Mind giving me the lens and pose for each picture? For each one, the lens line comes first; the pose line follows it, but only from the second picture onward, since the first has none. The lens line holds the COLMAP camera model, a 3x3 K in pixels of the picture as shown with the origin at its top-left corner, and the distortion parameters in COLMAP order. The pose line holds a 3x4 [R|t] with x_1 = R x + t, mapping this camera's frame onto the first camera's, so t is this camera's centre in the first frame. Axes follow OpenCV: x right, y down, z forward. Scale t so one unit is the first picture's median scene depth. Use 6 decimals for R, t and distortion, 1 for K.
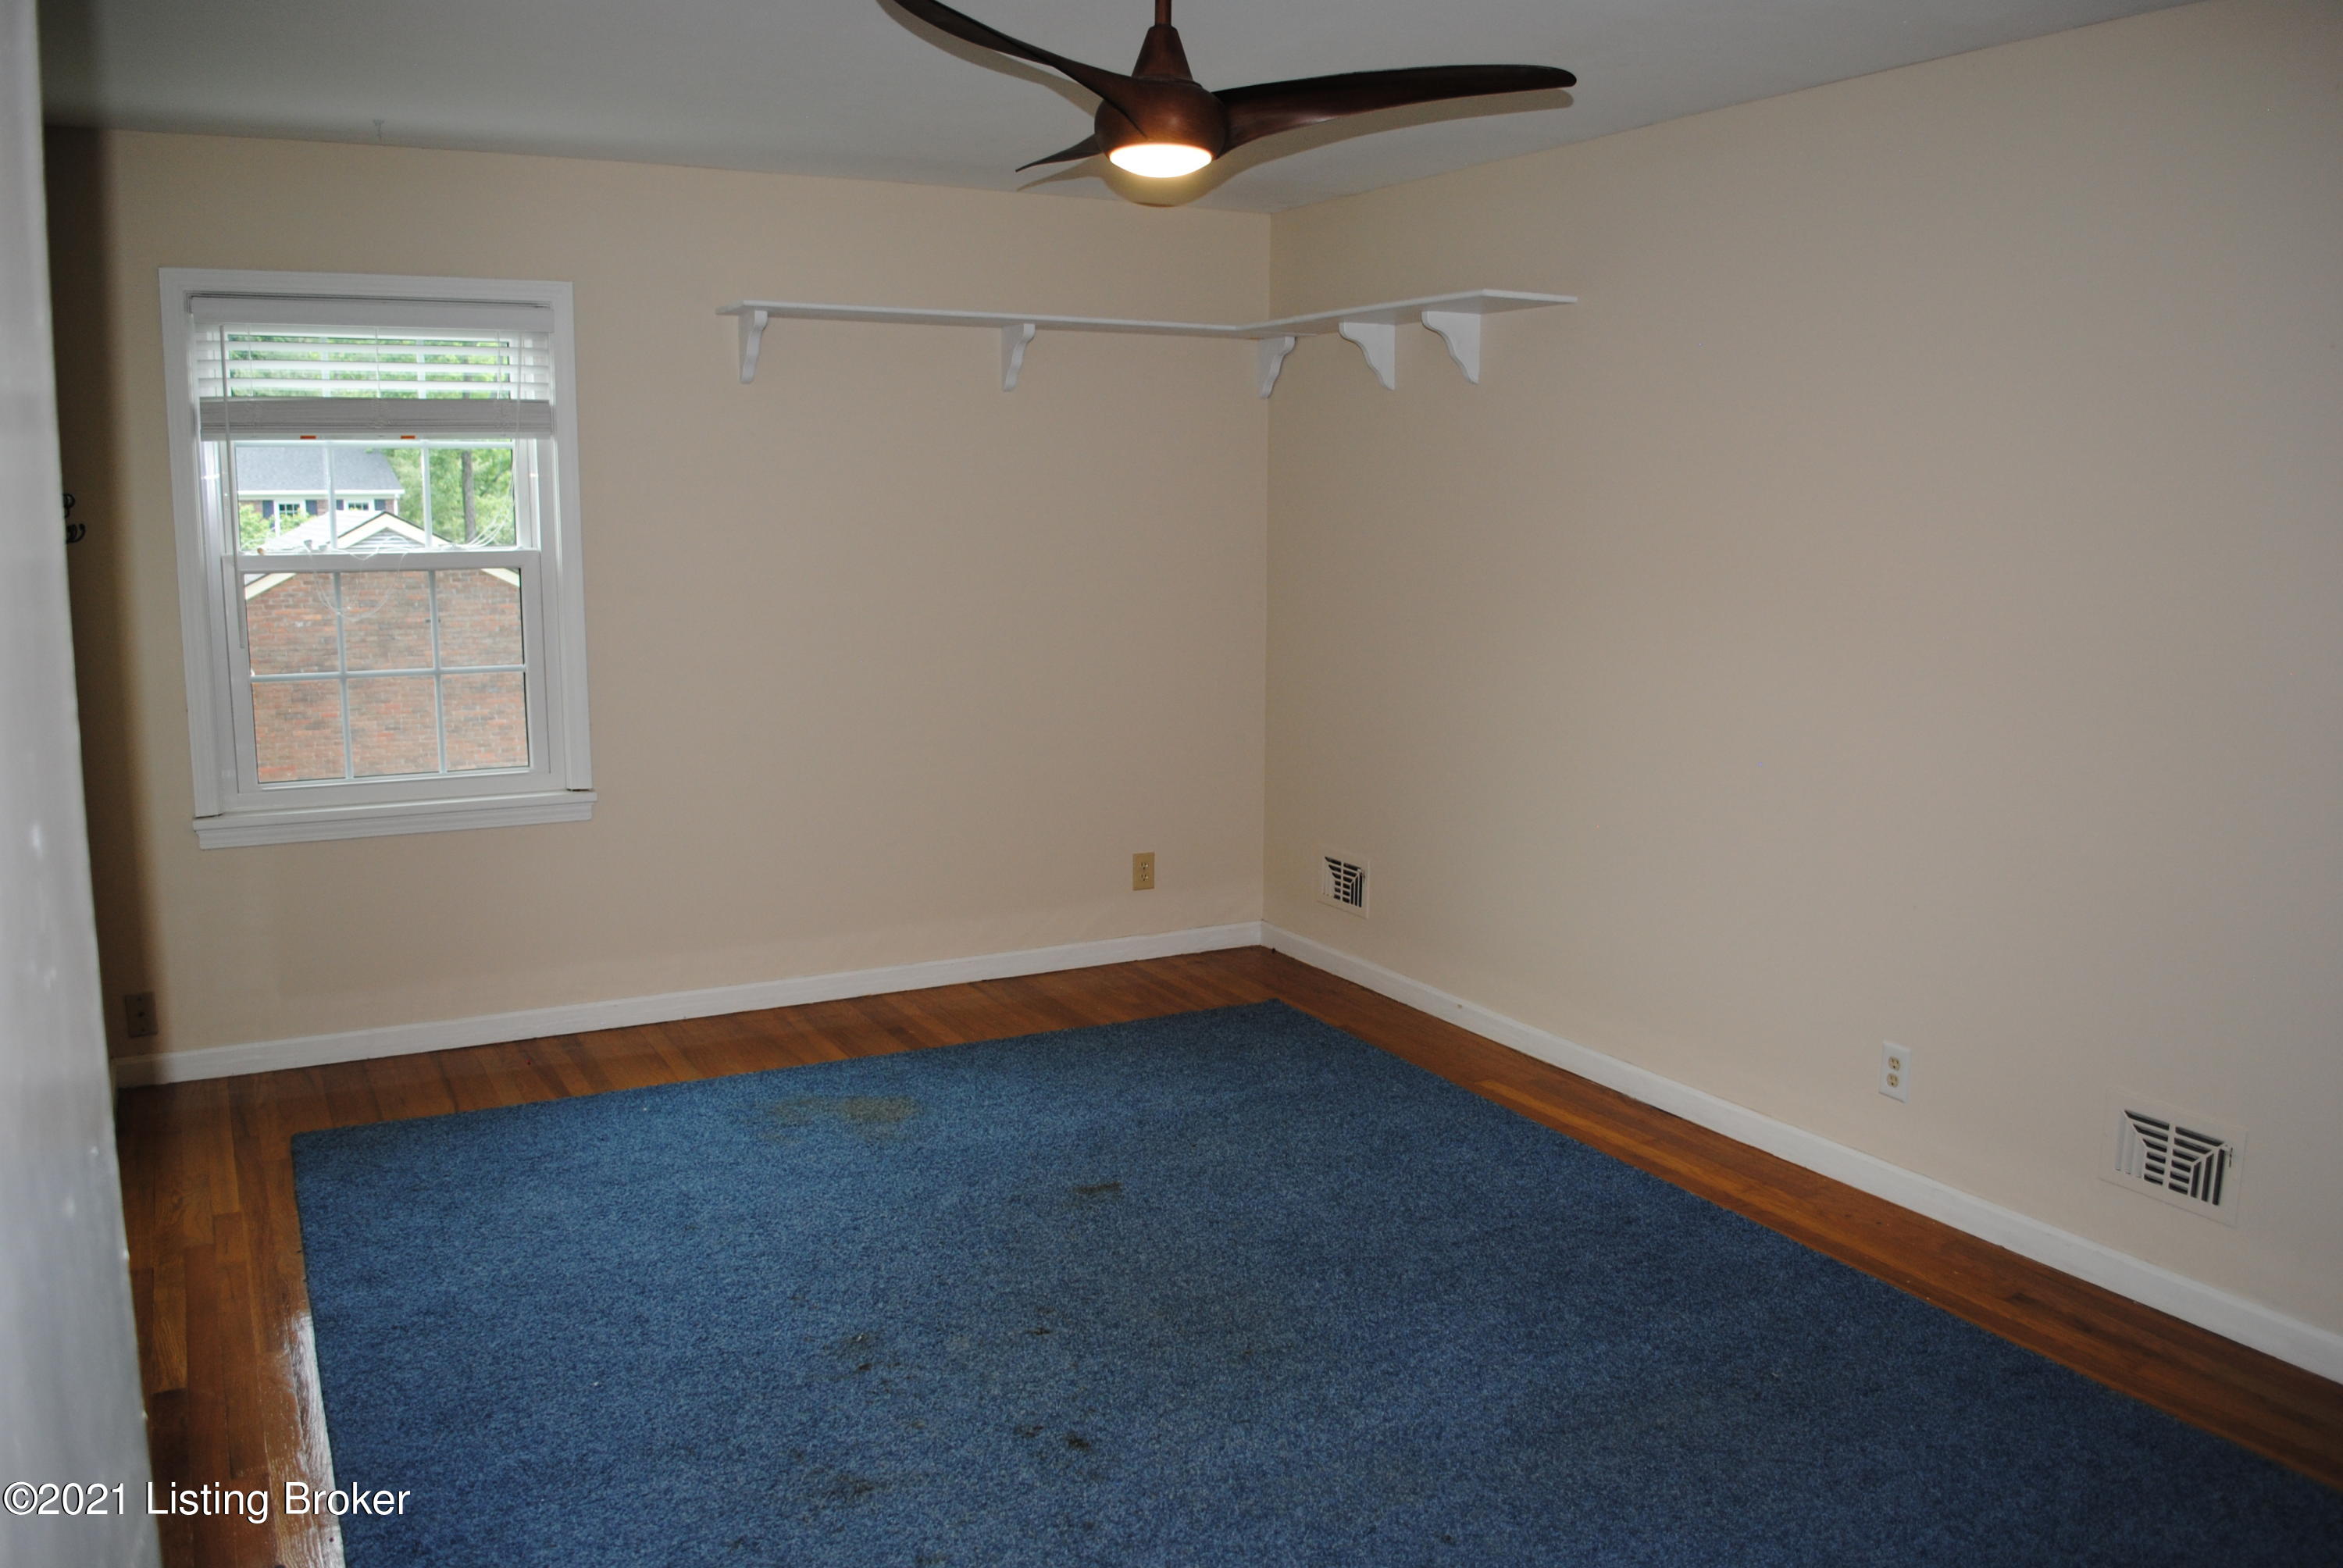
lens RADIAL K [[1833.9, 0, 1172.6], [0, 1833.9, 783.2], [0, 0, 1]] dist [-0.081791, 0.009033]
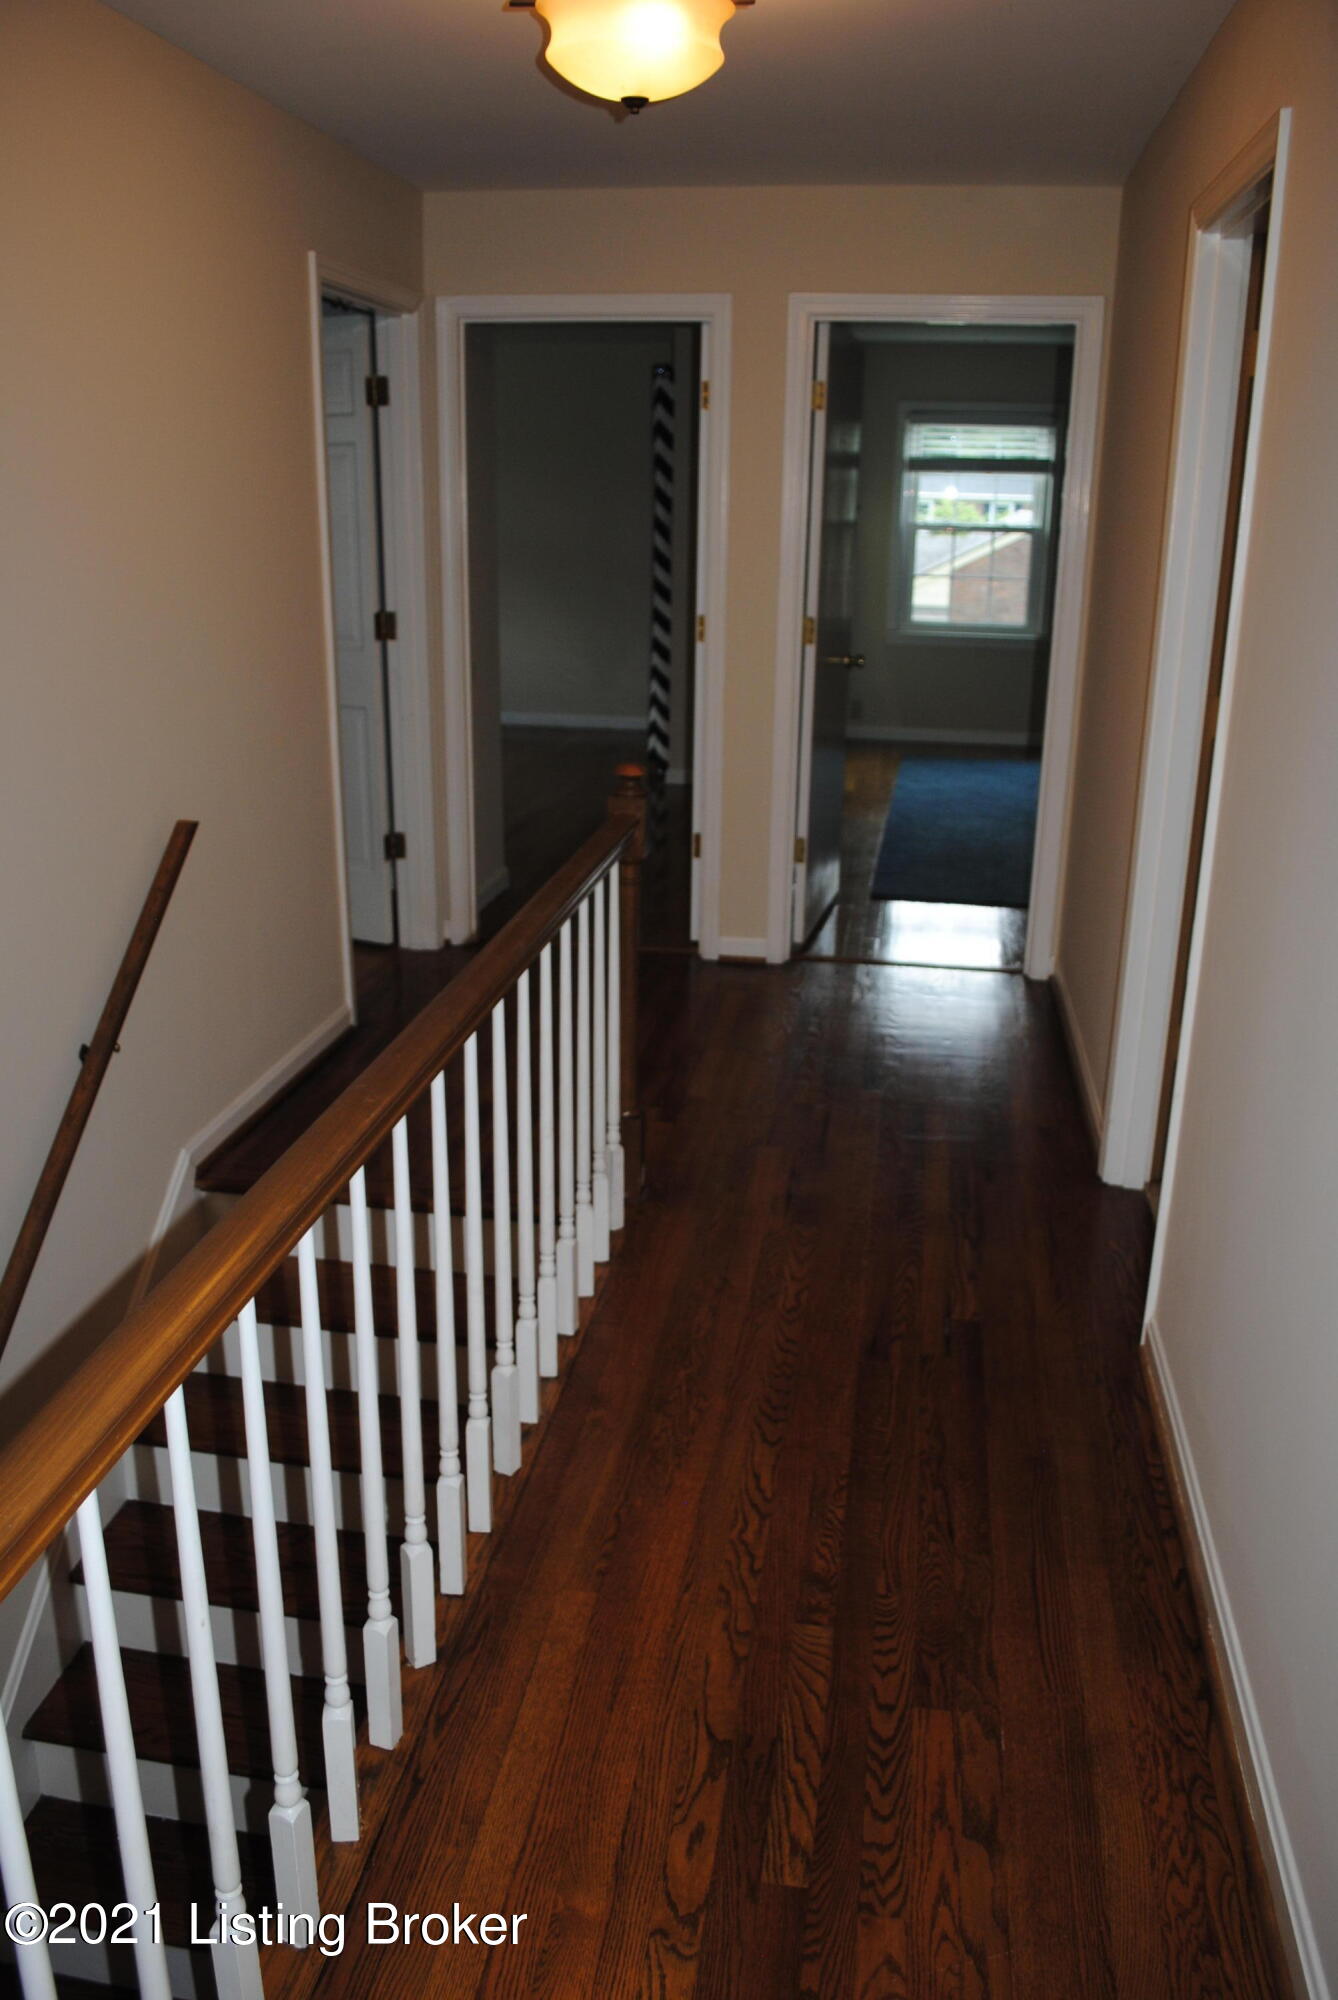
lens RADIAL K [[1565.6, 0, 668.1], [0, 1565.6, 1000.8], [0, 0, 1]] dist [-0.081791, 0.009033]
pose [[0.801752, 0.188026, -0.567309, 0.515165], [-0.115605, 0.980086, 0.161455, 0.204502], [0.586370, -0.063863, 0.807522, -0.918999]]
